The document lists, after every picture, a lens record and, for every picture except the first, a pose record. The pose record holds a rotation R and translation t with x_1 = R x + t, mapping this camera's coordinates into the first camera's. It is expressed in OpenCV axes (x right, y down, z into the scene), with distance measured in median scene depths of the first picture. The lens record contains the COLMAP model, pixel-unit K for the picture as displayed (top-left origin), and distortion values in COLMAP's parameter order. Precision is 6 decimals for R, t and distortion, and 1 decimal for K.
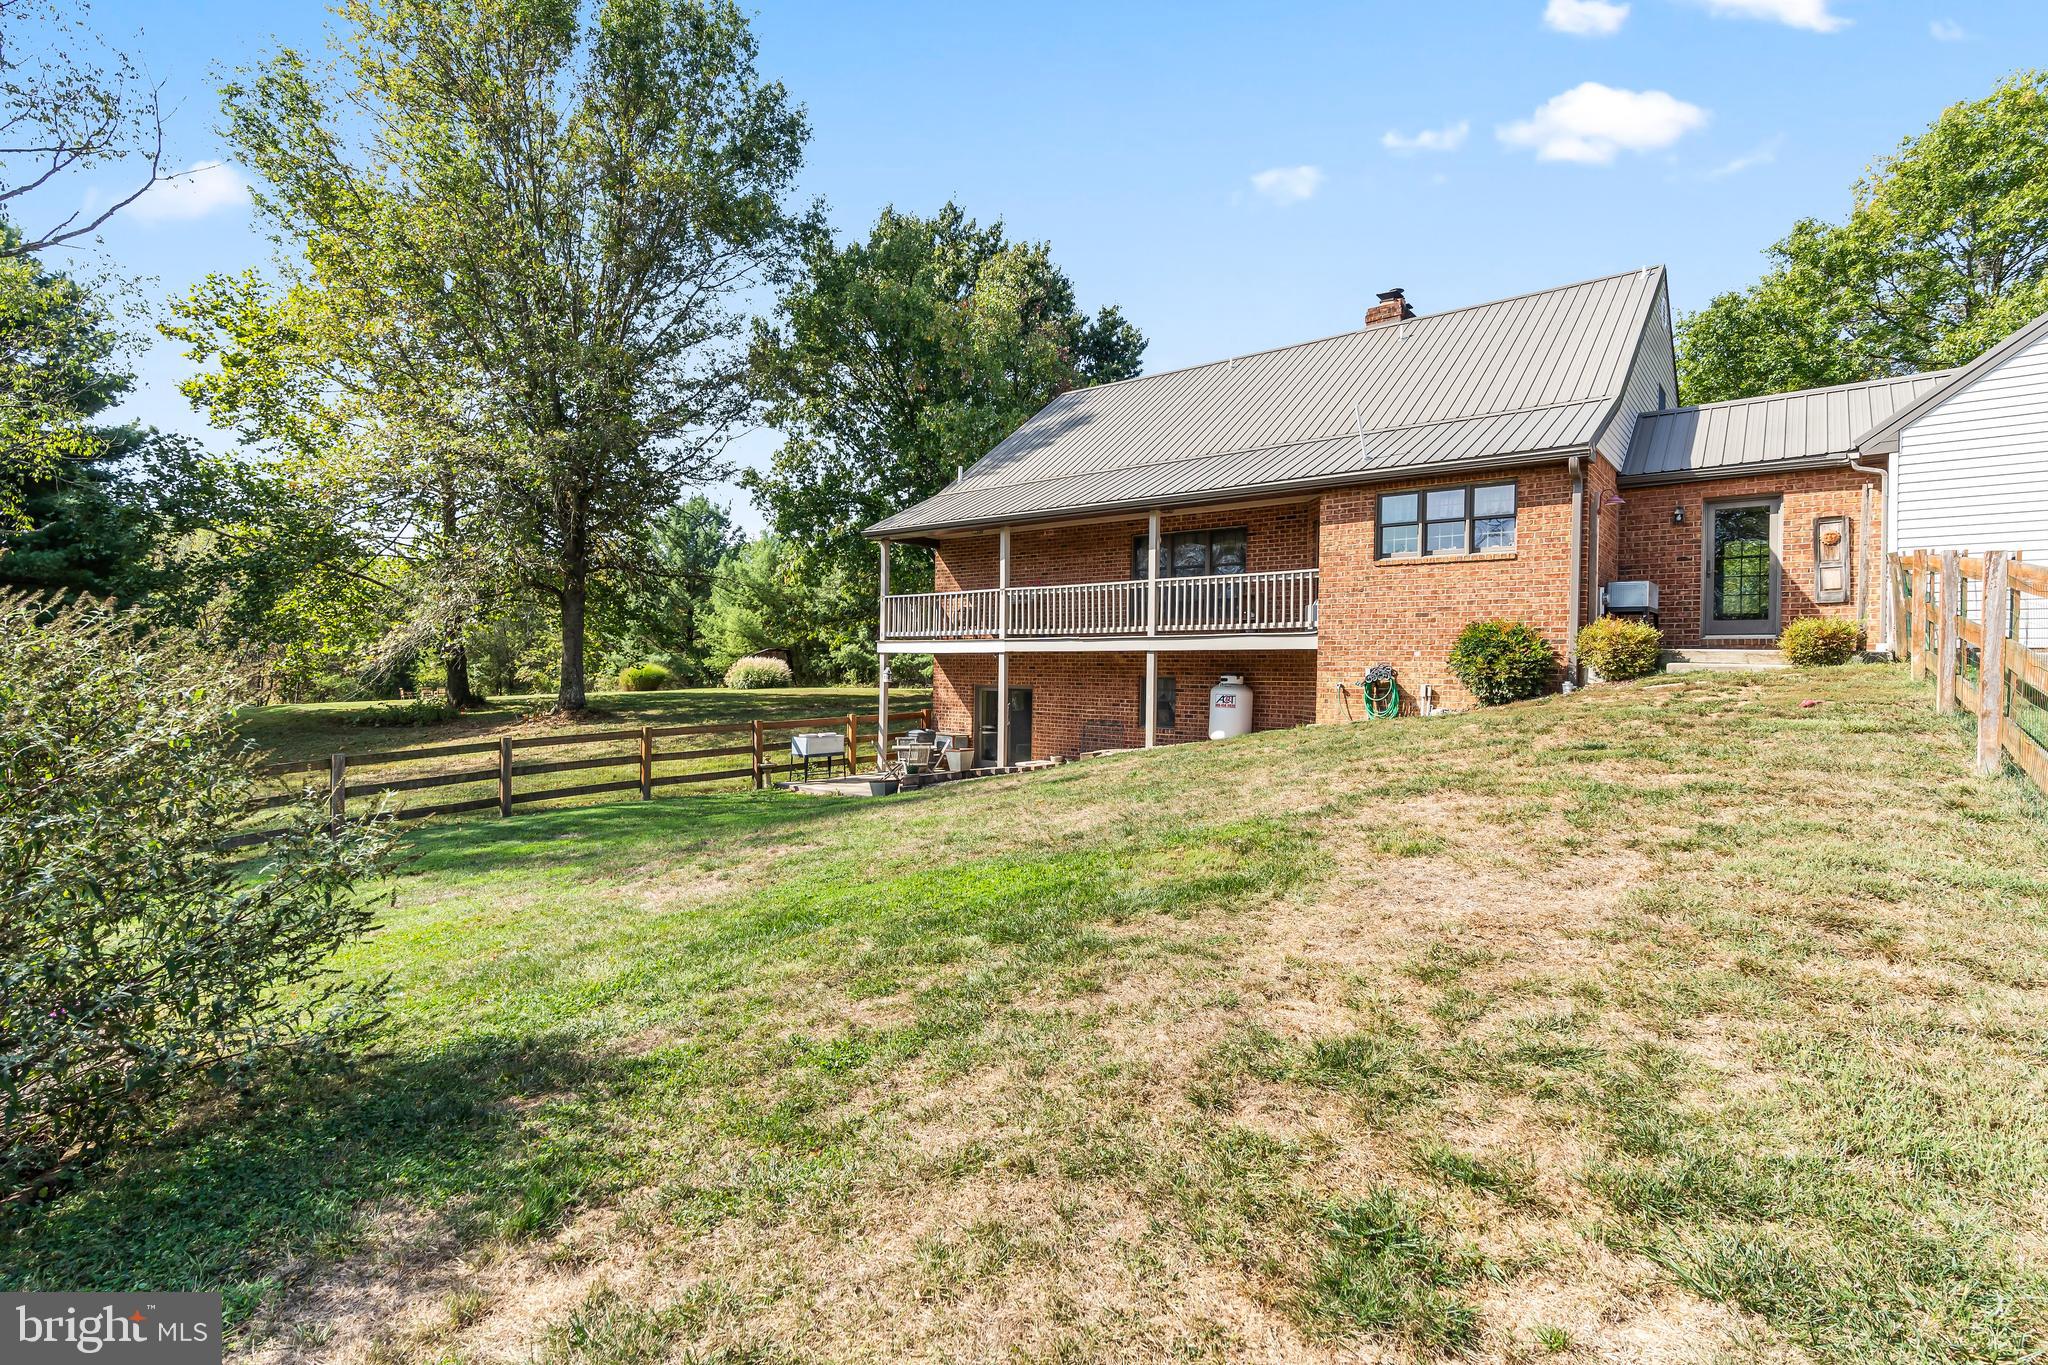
lens RADIAL K [[956.3, 0, 1021.0], [0, 956.3, 670.3], [0, 0, 1]] dist [-0.001532, -0.000214]
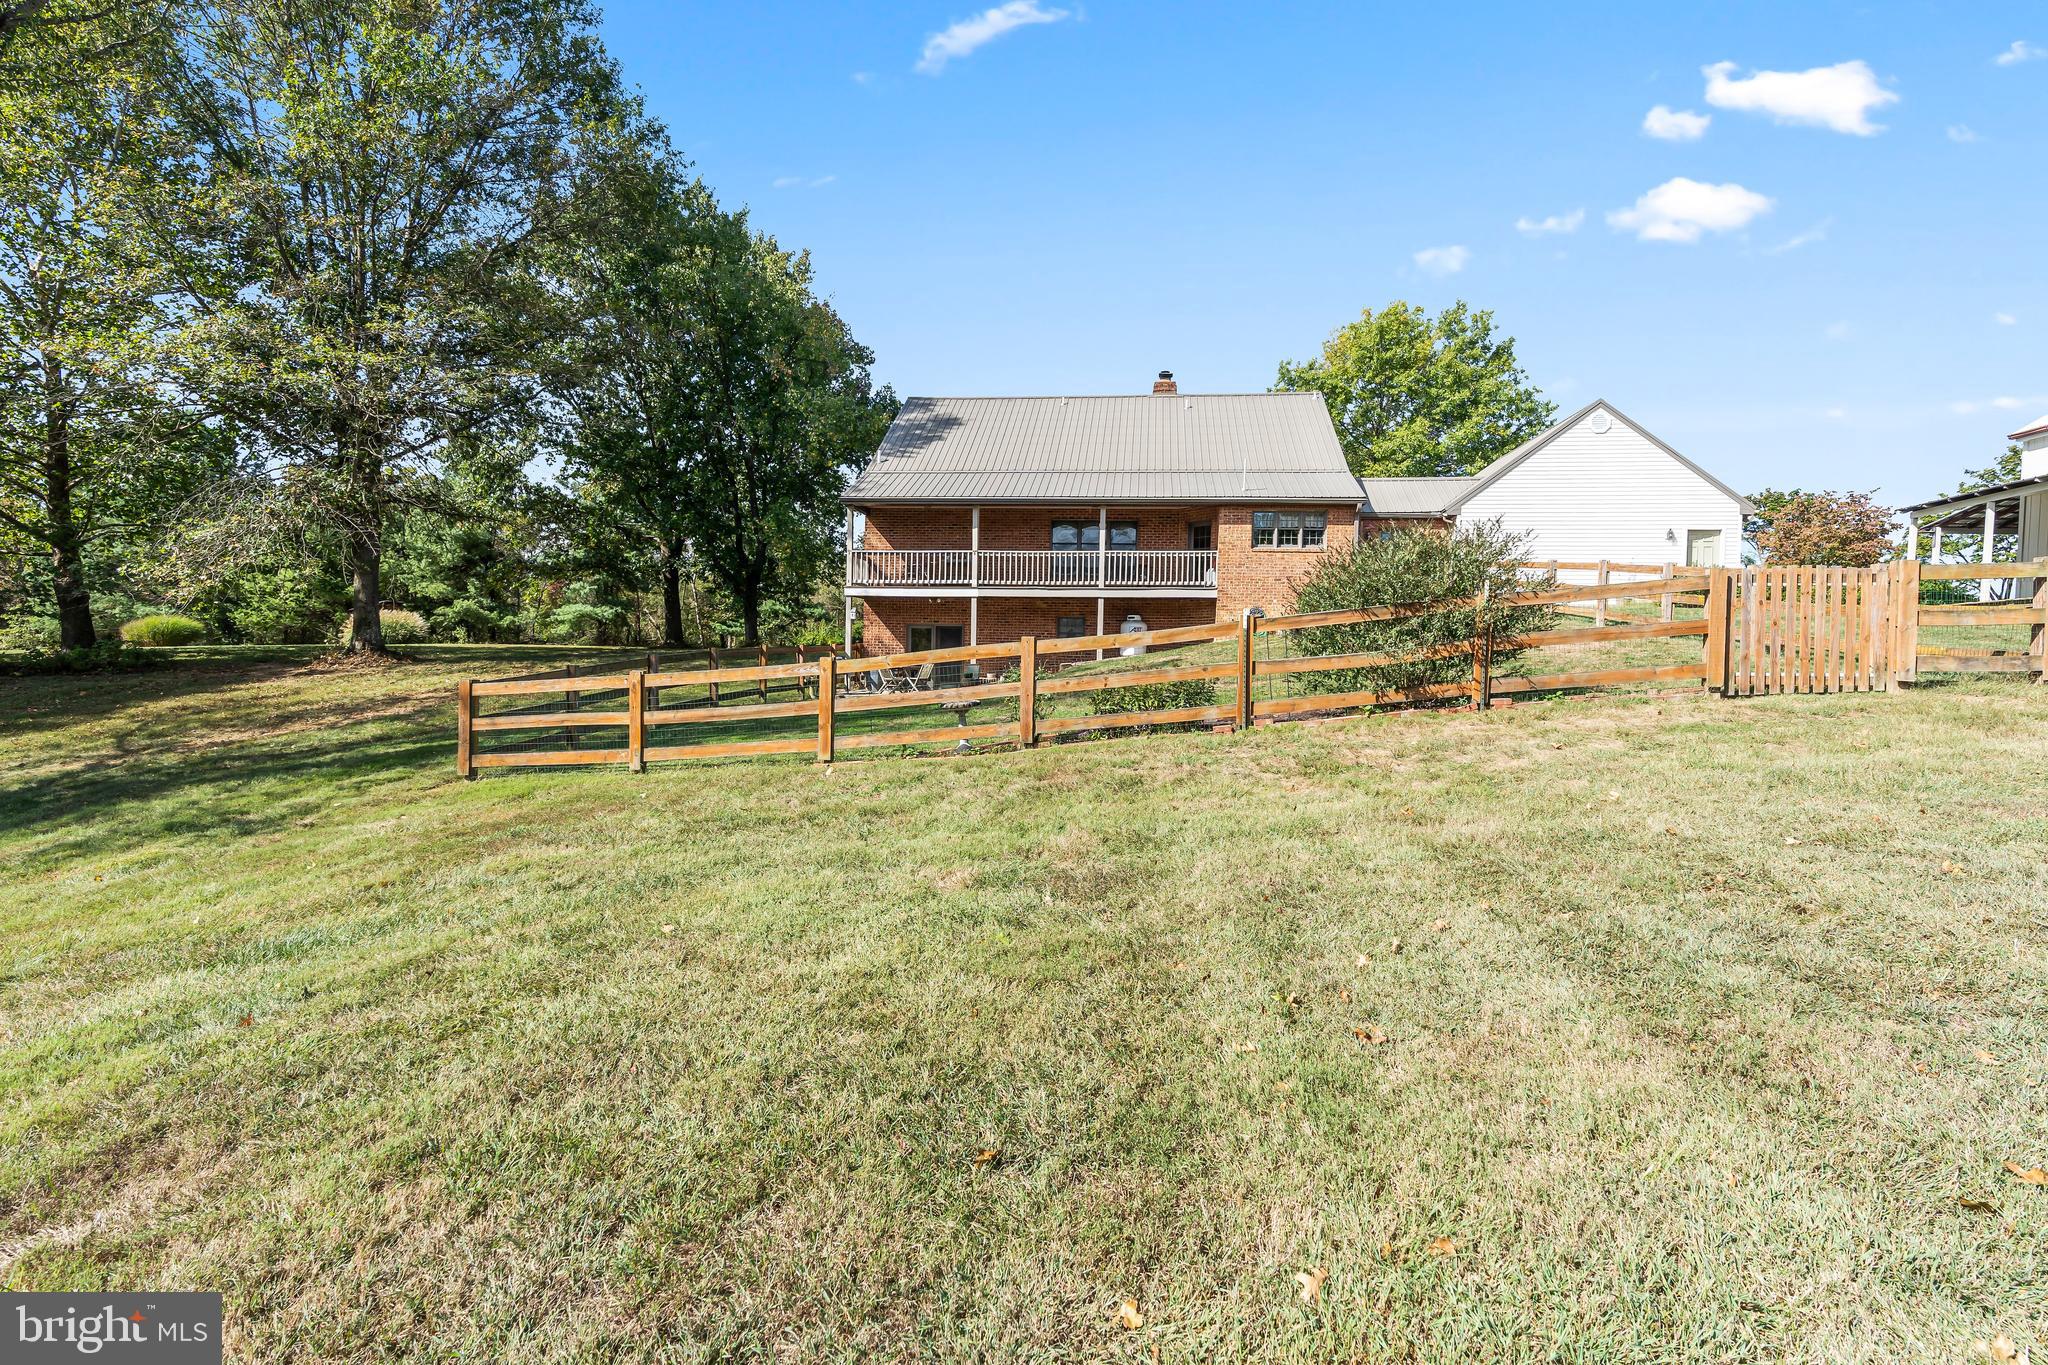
lens RADIAL K [[956.3, 0, 1021.0], [0, 956.3, 670.3], [0, 0, 1]] dist [-0.001532, -0.000214]
pose [[0.835878, -0.006728, 0.548874, -0.432888], [-0.005949, 0.999755, 0.021315, 0.034554], [-0.548883, -0.021082, 0.835633, -0.114370]]
